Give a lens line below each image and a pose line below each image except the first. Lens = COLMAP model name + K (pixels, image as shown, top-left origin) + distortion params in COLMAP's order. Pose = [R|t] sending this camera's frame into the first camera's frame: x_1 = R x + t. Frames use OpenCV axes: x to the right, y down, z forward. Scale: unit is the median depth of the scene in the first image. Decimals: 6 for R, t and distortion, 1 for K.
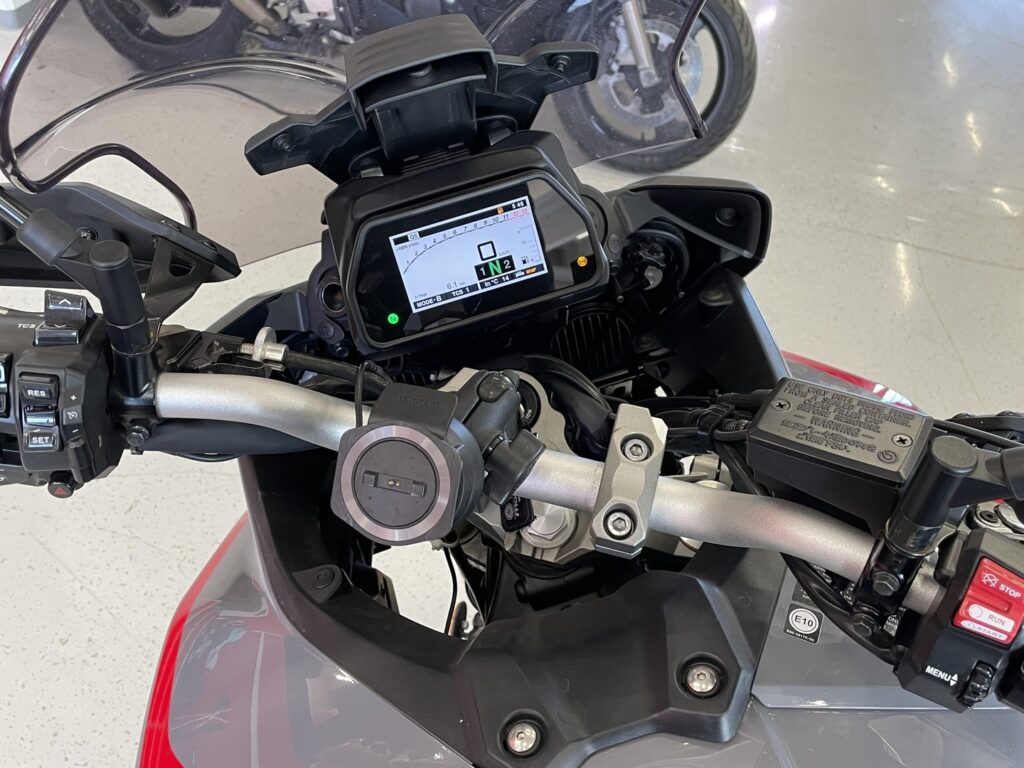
lens RADIAL K [[983.7, 0, 514.5], [0, 983.7, 383.2], [0, 0, 1]] dist [0.050372, 0.000000]
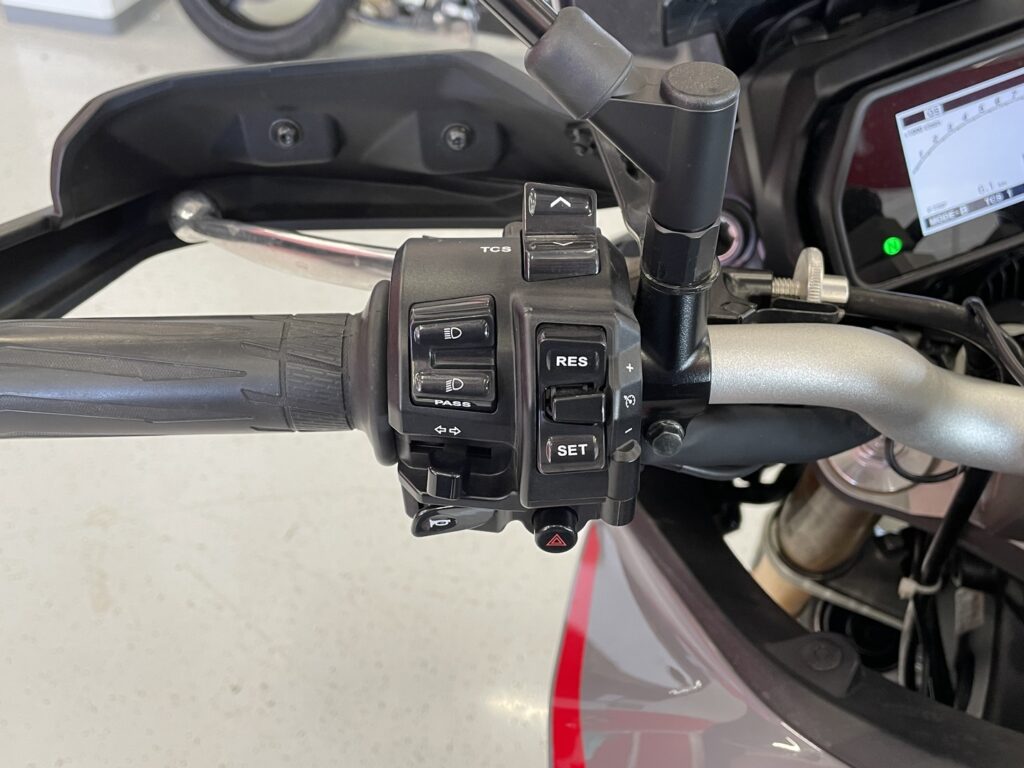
lens RADIAL K [[983.7, 0, 509.4], [0, 983.7, 384.4], [0, 0, 1]] dist [0.050372, 0.000000]
pose [[0.996716, -0.048398, -0.064923, -0.339565], [0.048180, 0.998827, -0.004919, 0.016221], [0.065085, 0.001775, 0.997878, 0.341110]]
